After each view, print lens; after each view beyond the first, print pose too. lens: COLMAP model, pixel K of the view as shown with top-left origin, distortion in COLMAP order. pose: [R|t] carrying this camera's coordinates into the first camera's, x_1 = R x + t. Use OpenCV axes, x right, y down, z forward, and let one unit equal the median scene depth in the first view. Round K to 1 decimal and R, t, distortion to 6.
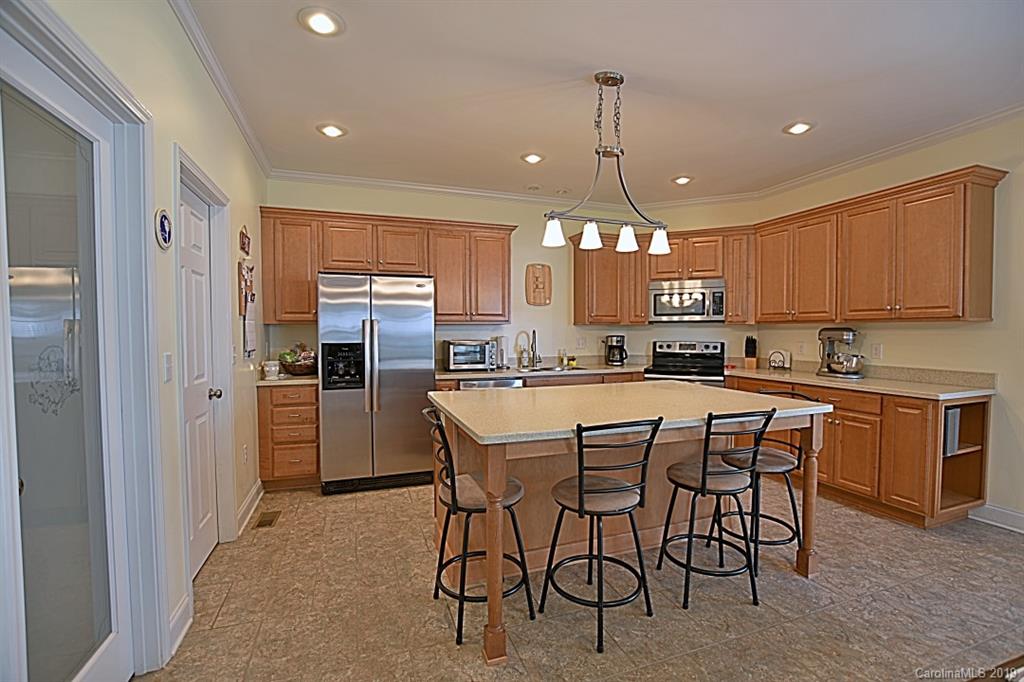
lens RADIAL K [[450.5, 0, 518.2], [0, 450.5, 343.9], [0, 0, 1]] dist [-0.033305, 0.005228]
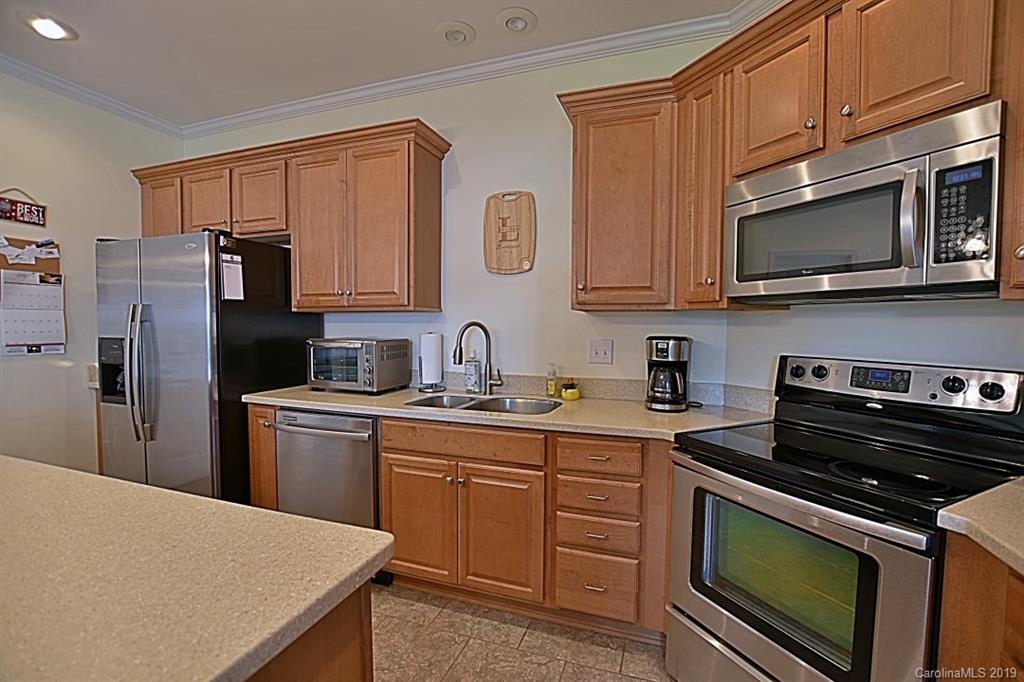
lens RADIAL K [[450.5, 0, 518.2], [0, 450.5, 343.9], [0, 0, 1]] dist [-0.033305, 0.005228]
pose [[0.777529, 0.032792, -0.627992, 0.434483], [-0.026039, 0.999462, 0.019949, -0.019608], [0.628308, 0.000842, 0.777964, 0.706948]]
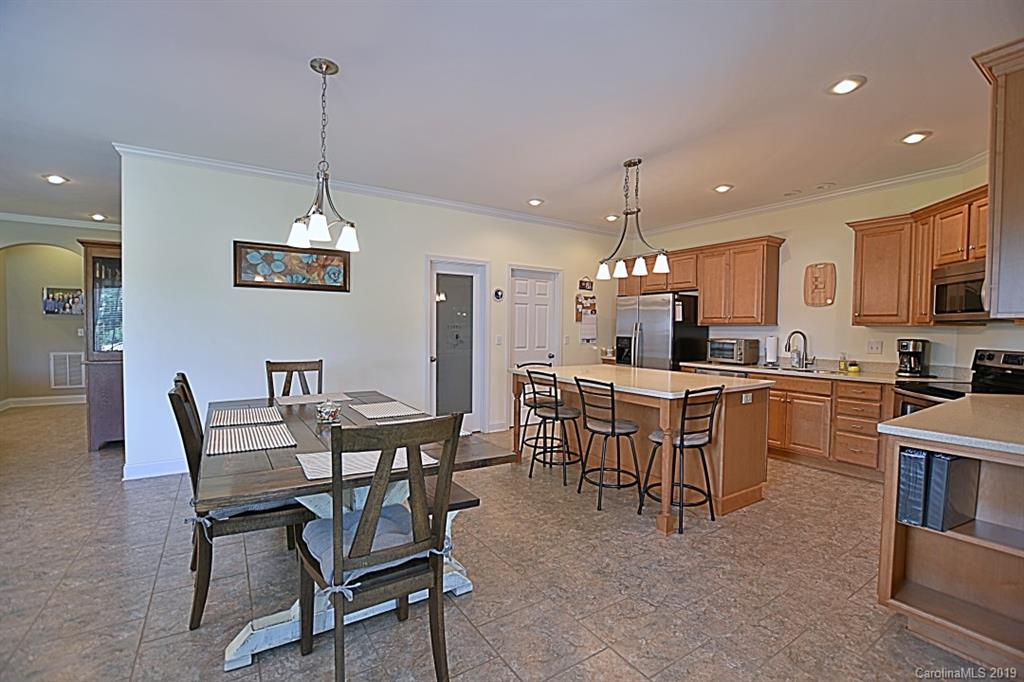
lens RADIAL K [[450.5, 0, 518.2], [0, 450.5, 343.9], [0, 0, 1]] dist [-0.033305, 0.005228]
pose [[0.235466, 0.036118, -0.971211, 0.955940], [-0.040396, 0.998809, 0.027350, -0.004726], [0.971043, 0.032793, 0.236644, 0.169382]]
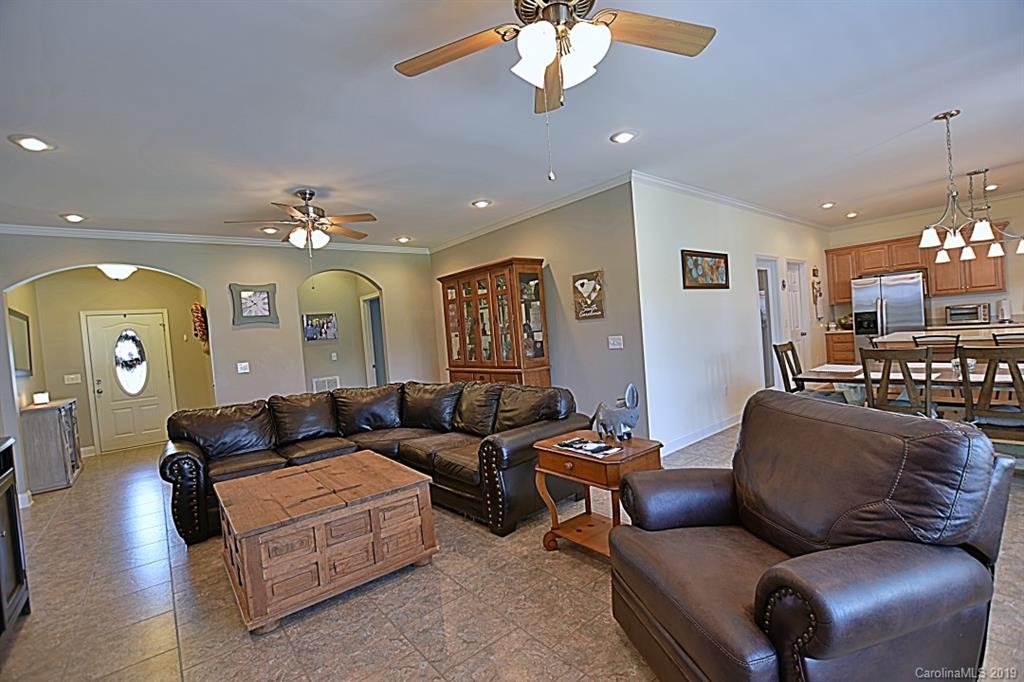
lens RADIAL K [[450.5, 0, 518.2], [0, 450.5, 343.9], [0, 0, 1]] dist [-0.033305, 0.005228]
pose [[0.333996, 0.002398, -0.942572, 0.805287], [0.051027, 0.998484, 0.020621, 0.016758], [0.941192, -0.054984, 0.333367, -0.963401]]
